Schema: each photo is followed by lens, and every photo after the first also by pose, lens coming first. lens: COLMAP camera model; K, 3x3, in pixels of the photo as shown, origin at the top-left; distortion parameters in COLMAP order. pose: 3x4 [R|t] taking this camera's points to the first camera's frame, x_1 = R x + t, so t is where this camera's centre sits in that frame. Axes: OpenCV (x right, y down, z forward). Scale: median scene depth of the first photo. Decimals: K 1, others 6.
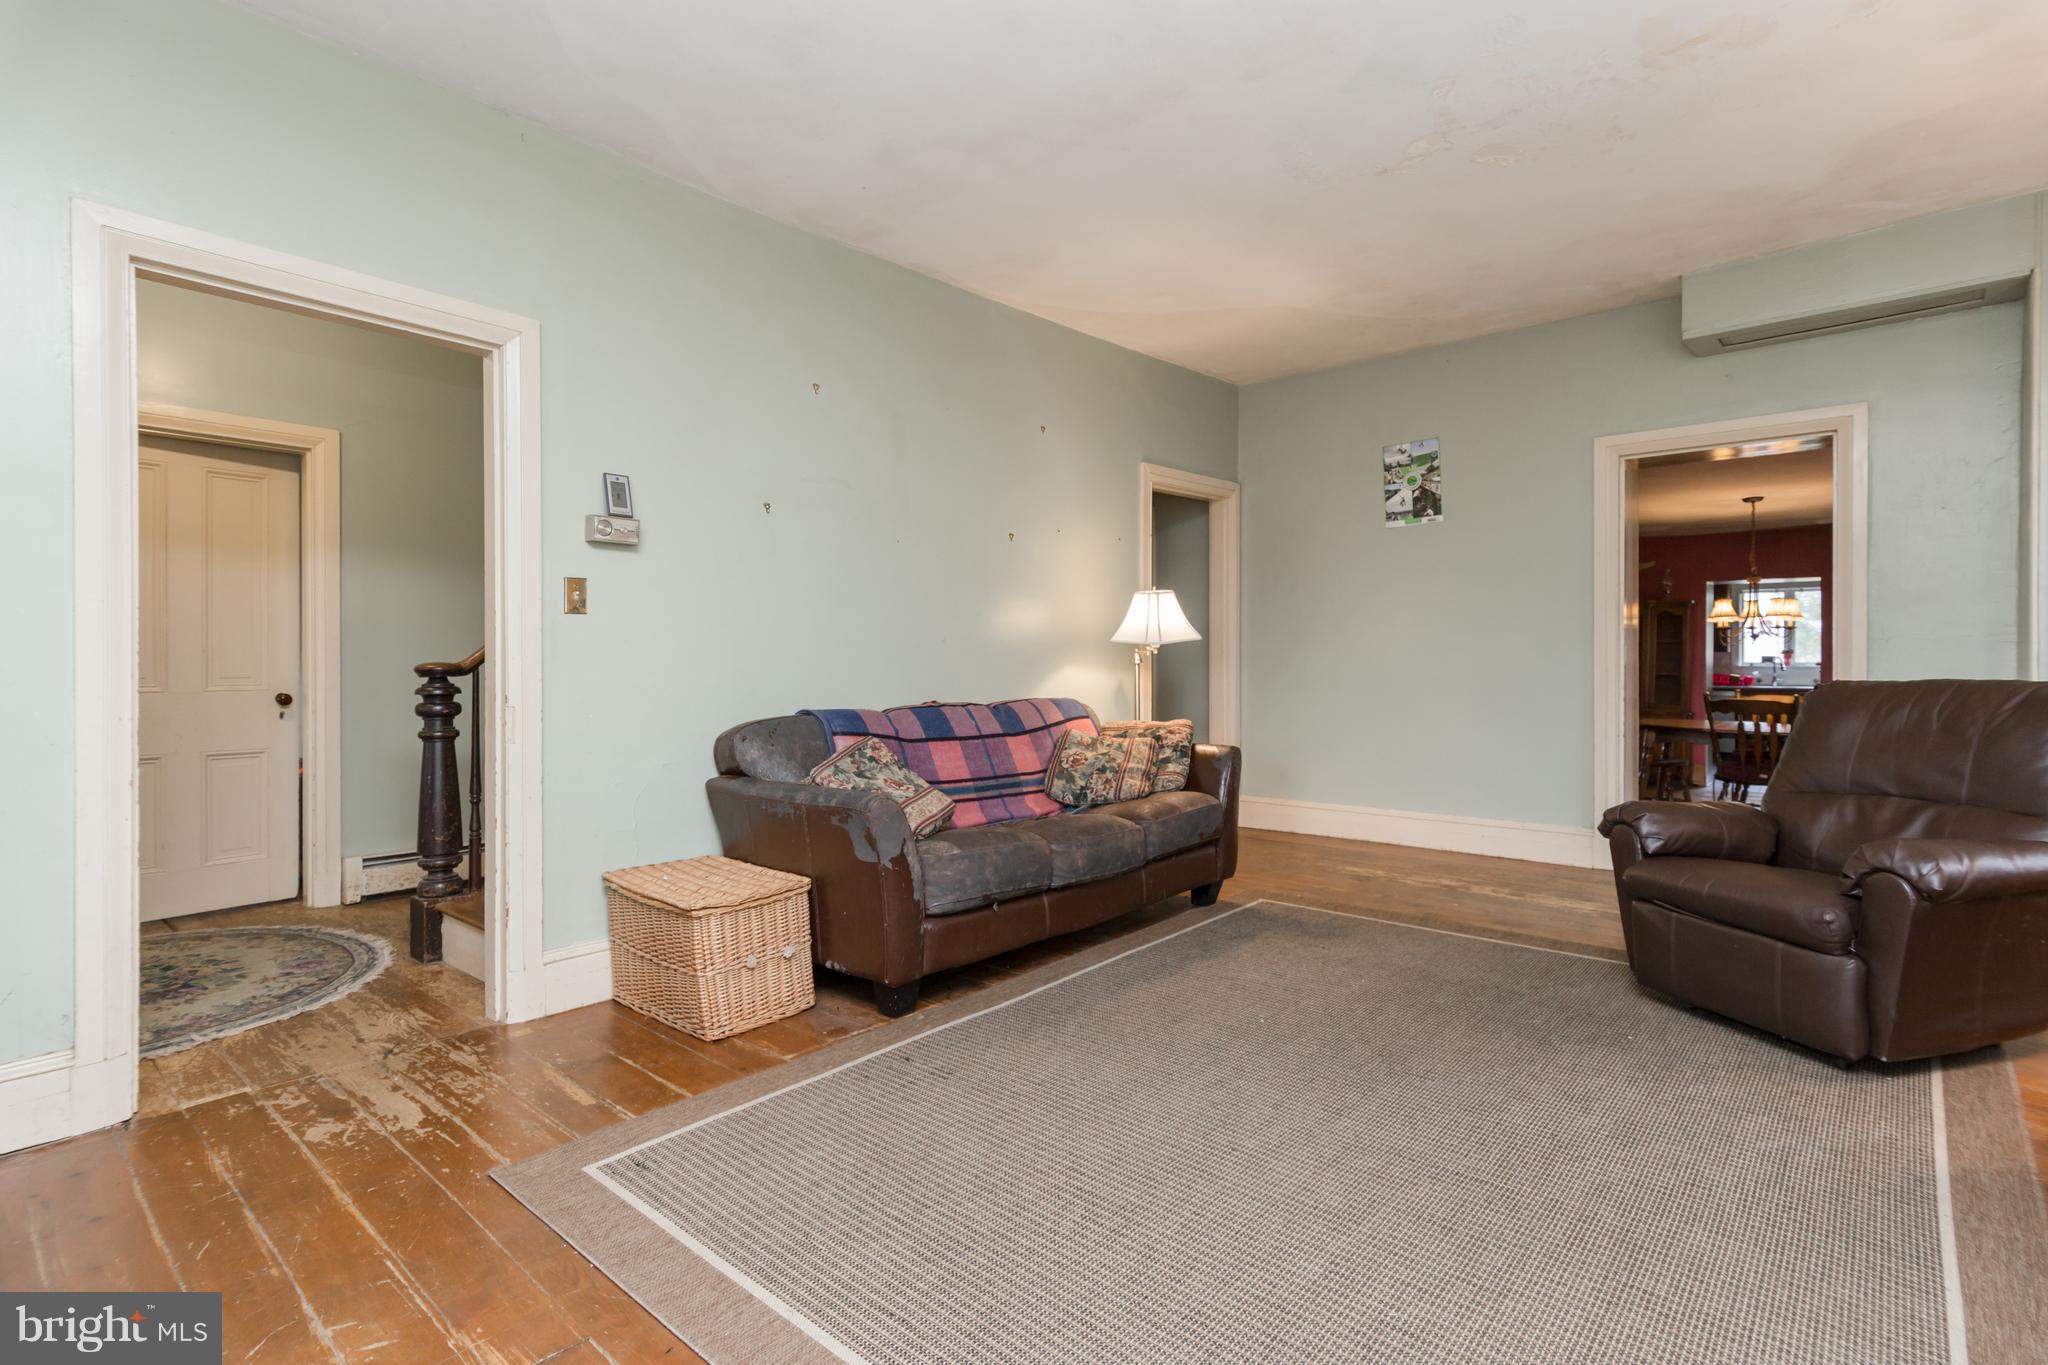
lens RADIAL K [[991.7, 0, 1051.2], [0, 991.7, 654.8], [0, 0, 1]] dist [-0.000502, -0.000324]
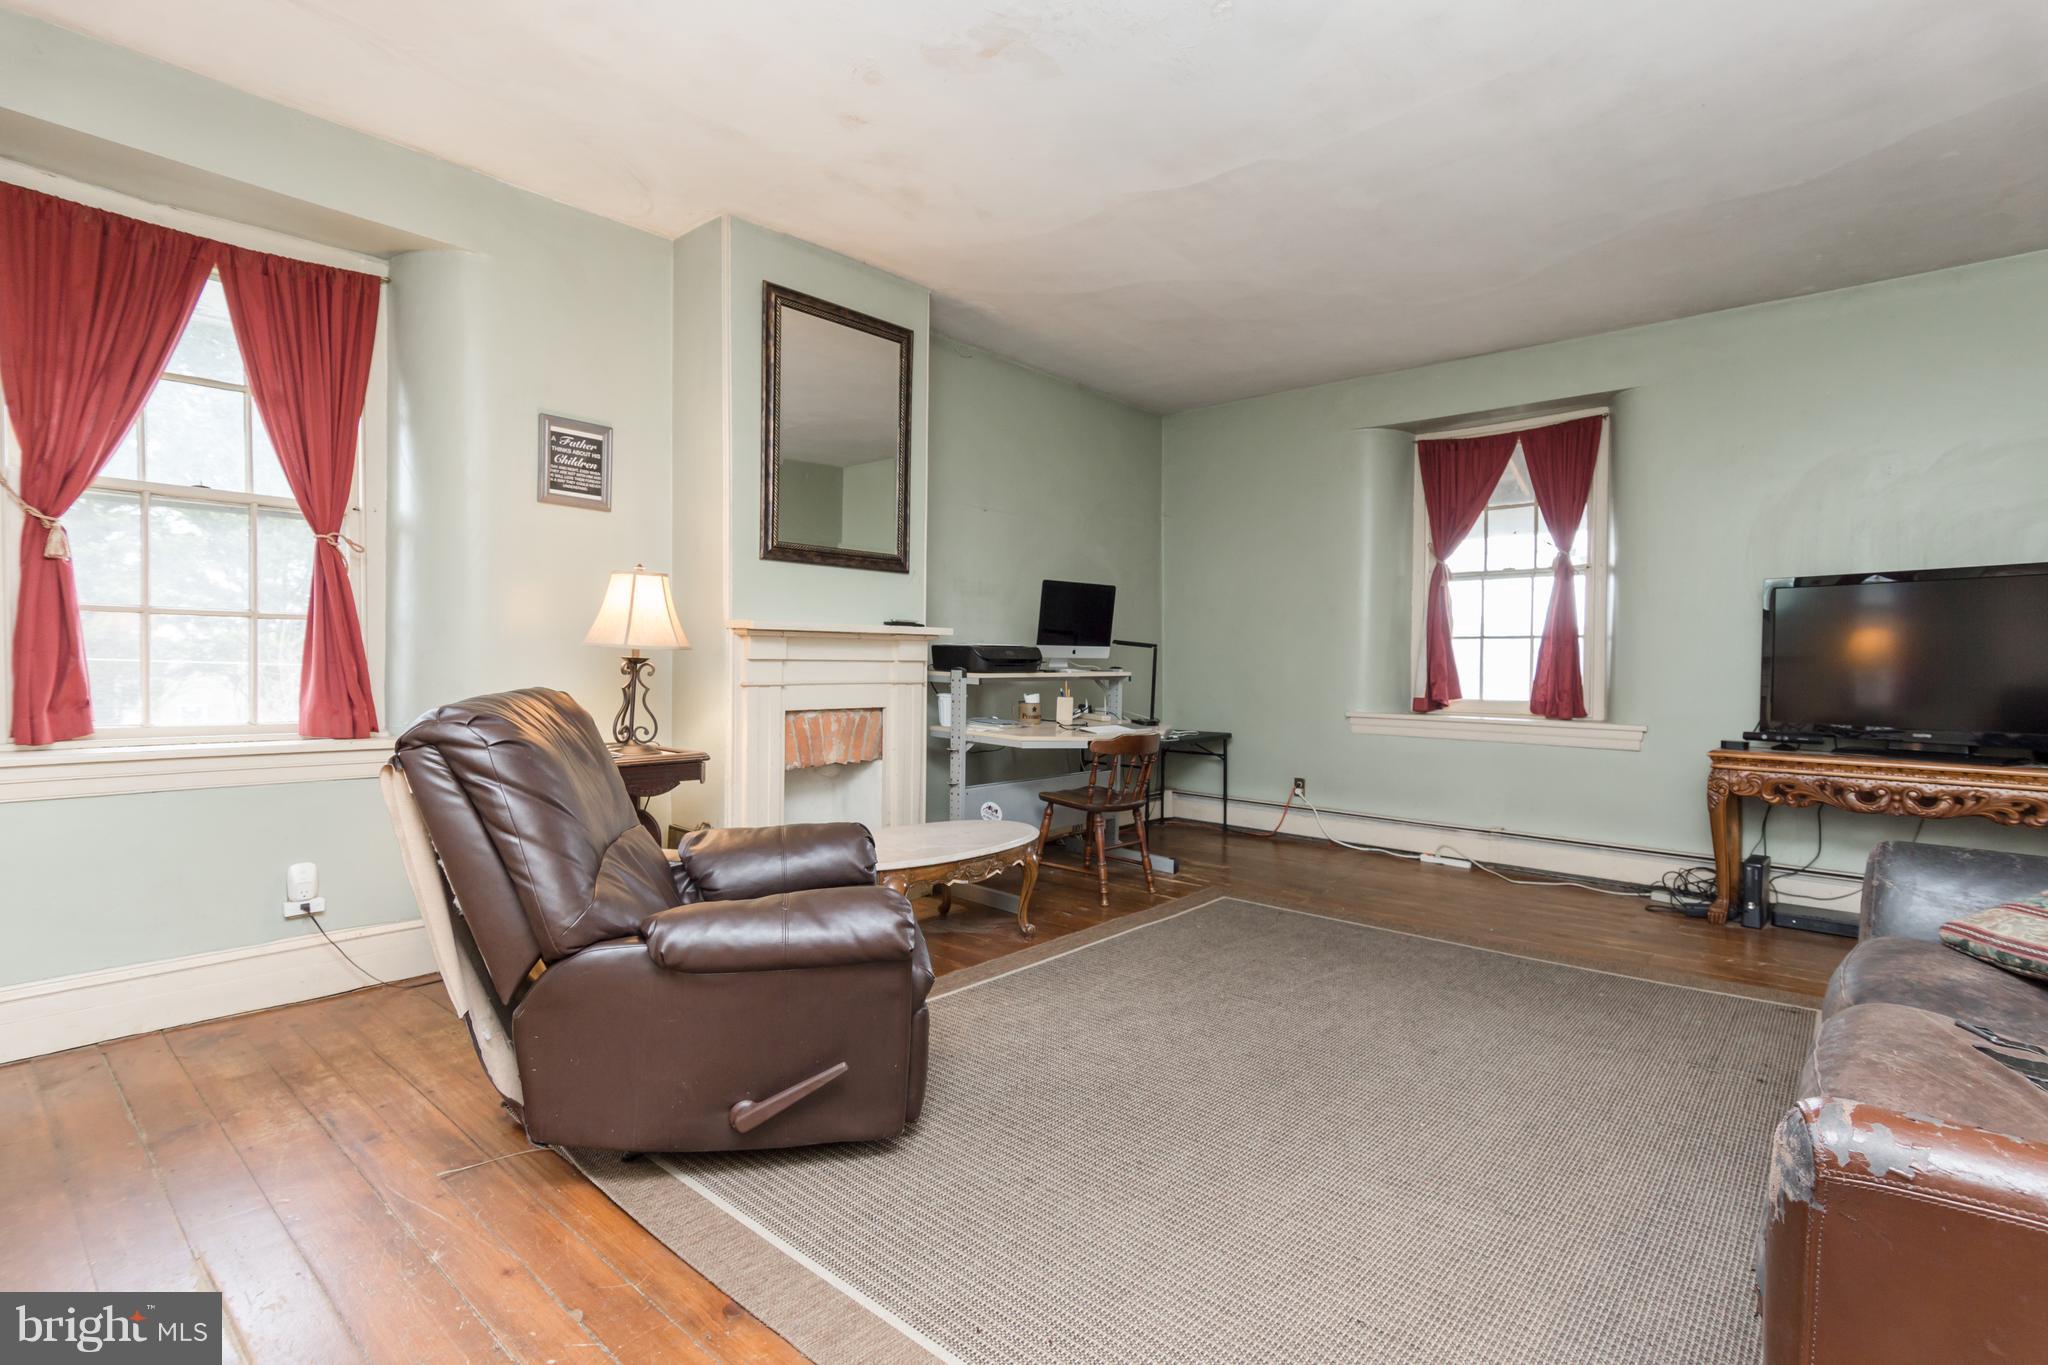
lens RADIAL K [[977.3, 0, 1024.0], [0, 977.3, 682.5], [0, 0, 1]] dist [-0.000924, -0.000977]
pose [[-0.999927, -0.006886, 0.009934, 0.365832], [-0.006671, 0.999747, 0.021478, -0.003692], [-0.010080, 0.021410, -0.999720, 1.203100]]
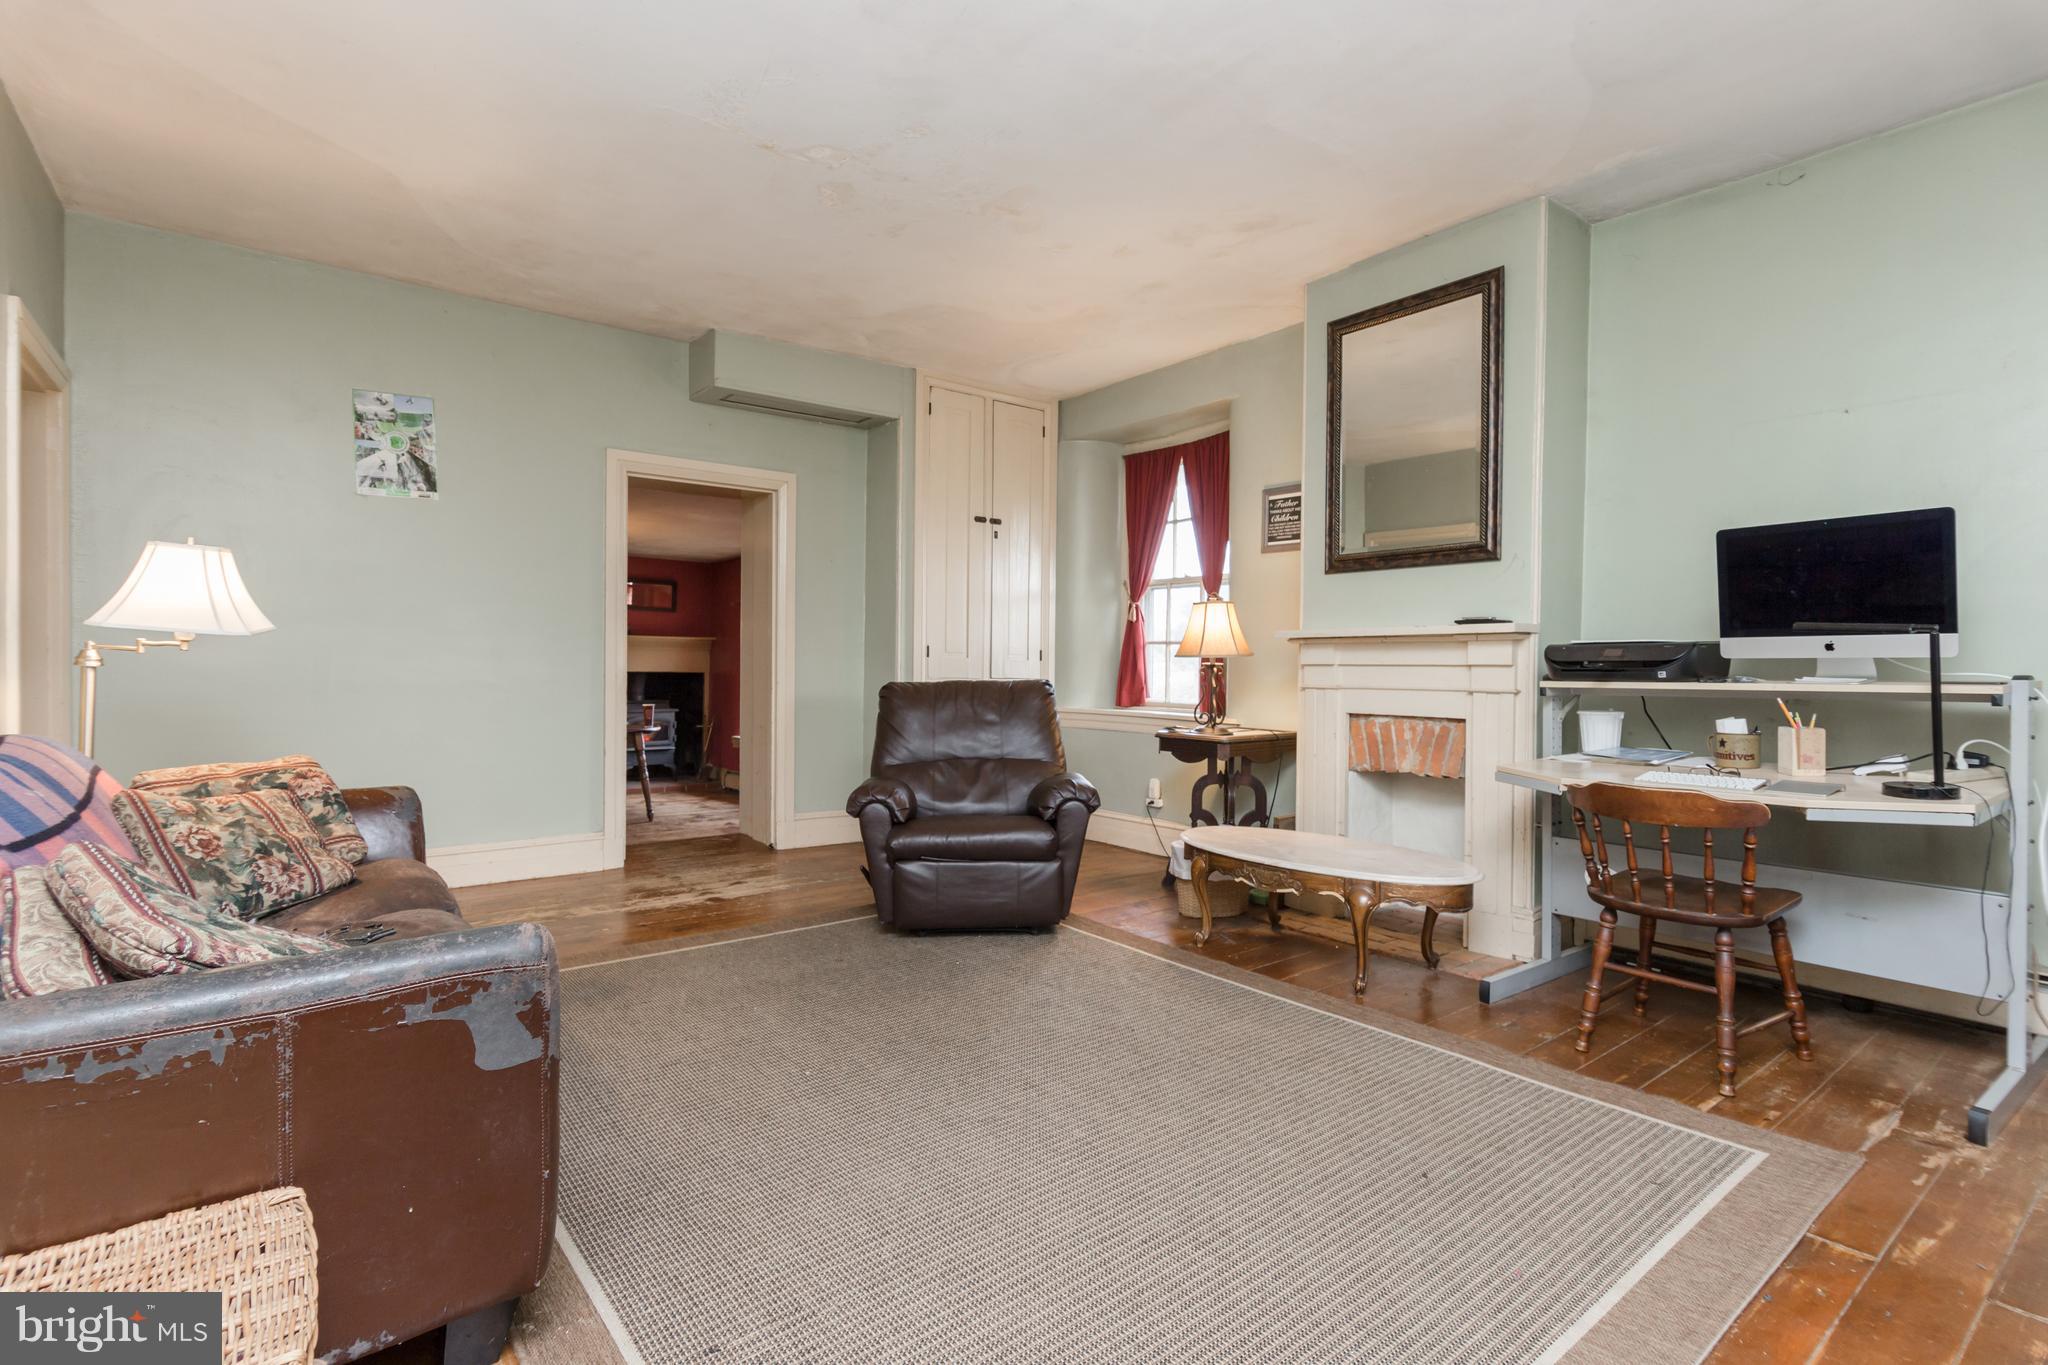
lens RADIAL K [[977.3, 0, 1024.0], [0, 977.3, 682.5], [0, 0, 1]] dist [-0.000924, -0.000977]
pose [[0.191111, -0.008854, 0.981529, -0.399827], [-0.011217, 0.999874, 0.011203, 0.006425], [-0.981504, -0.013151, 0.190987, 0.432314]]
